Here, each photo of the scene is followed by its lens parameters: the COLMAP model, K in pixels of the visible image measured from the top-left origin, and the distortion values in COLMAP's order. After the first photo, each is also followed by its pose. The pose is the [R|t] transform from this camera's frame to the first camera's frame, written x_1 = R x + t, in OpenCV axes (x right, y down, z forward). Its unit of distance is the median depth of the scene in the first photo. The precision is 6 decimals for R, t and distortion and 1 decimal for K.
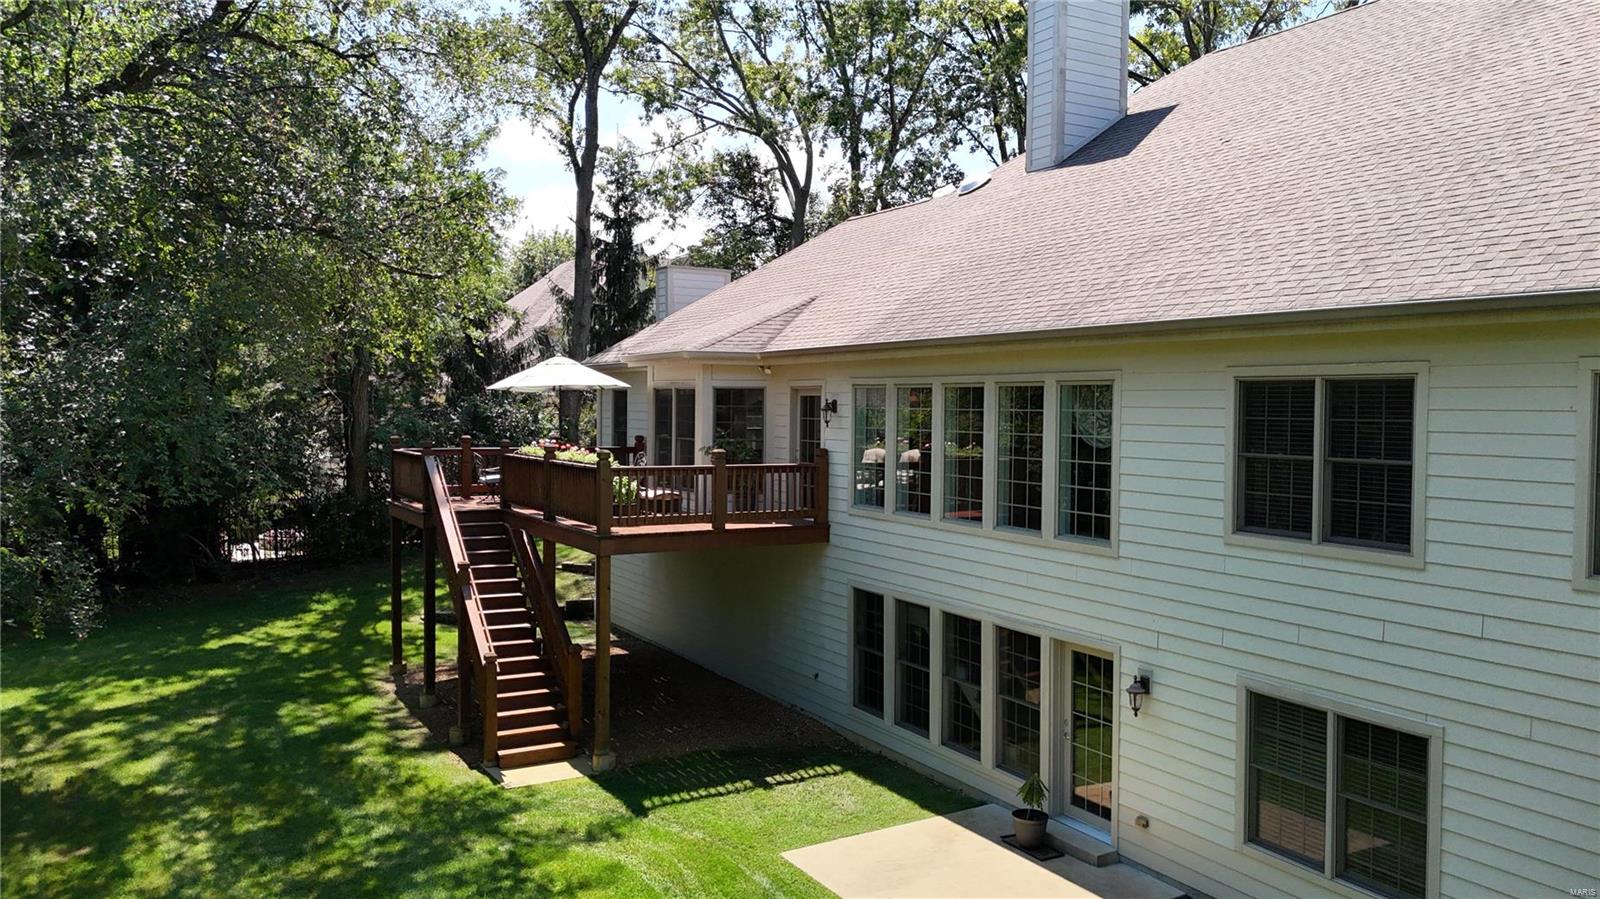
lens RADIAL K [[1178.7, 0, 802.3], [0, 1178.7, 443.9], [0, 0, 1]] dist [0.090440, -0.104171]
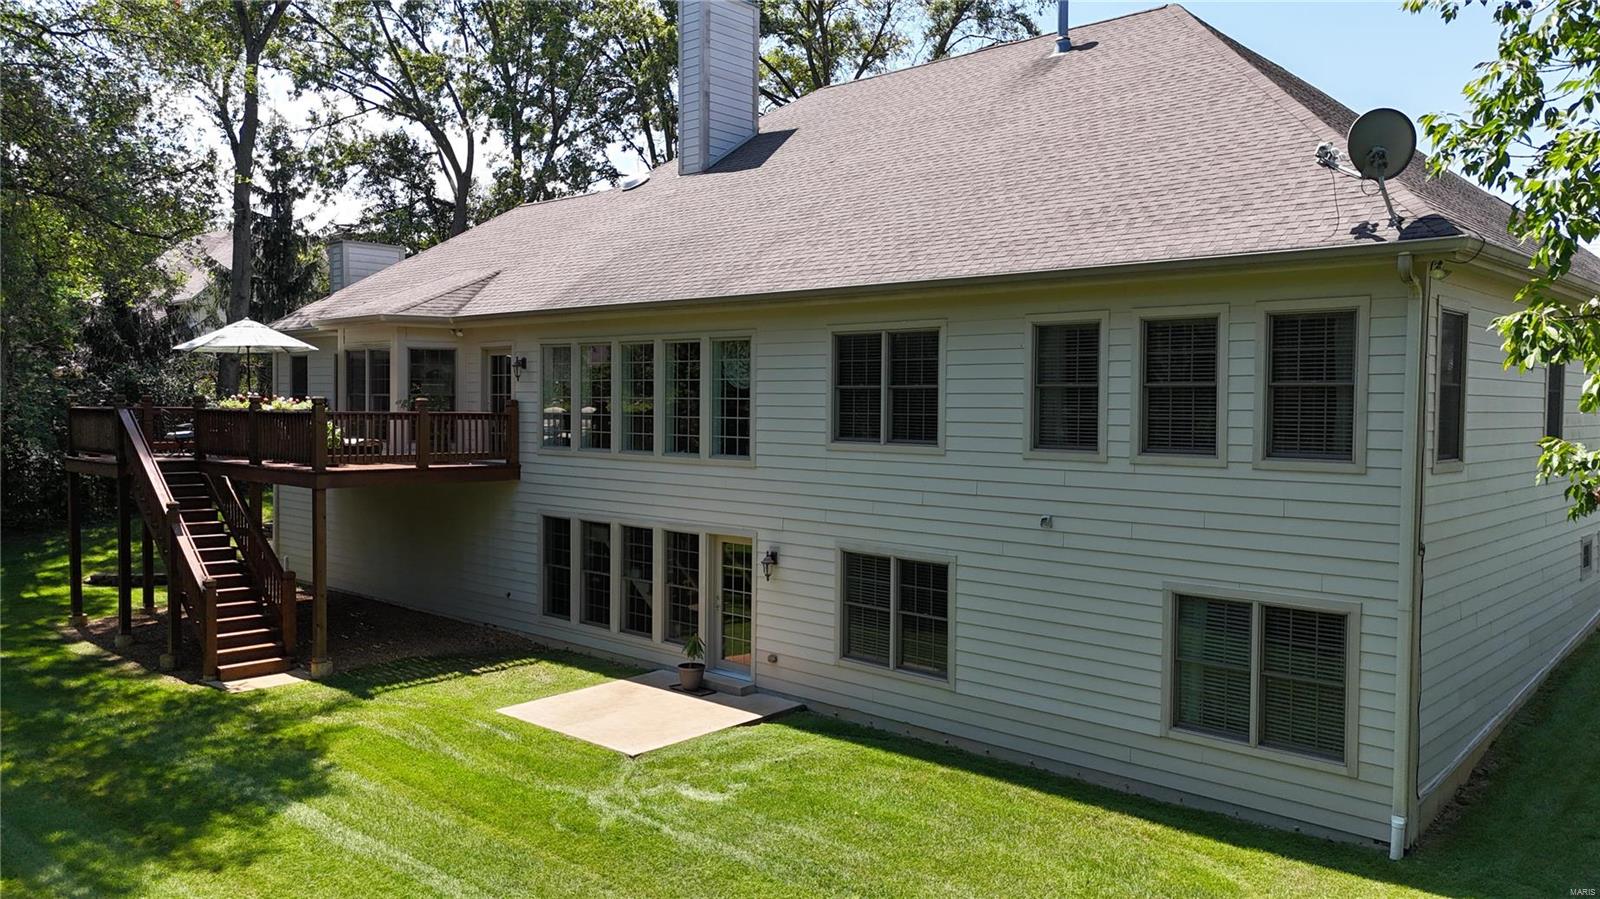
lens RADIAL K [[1178.7, 0, 811.0], [0, 1178.7, 449.0], [0, 0, 1]] dist [0.090440, -0.104171]
pose [[0.954022, -0.012681, 0.299469, -0.056617], [0.010371, 0.999903, 0.009303, 0.047197], [-0.299558, -0.005769, 0.954061, -0.226809]]
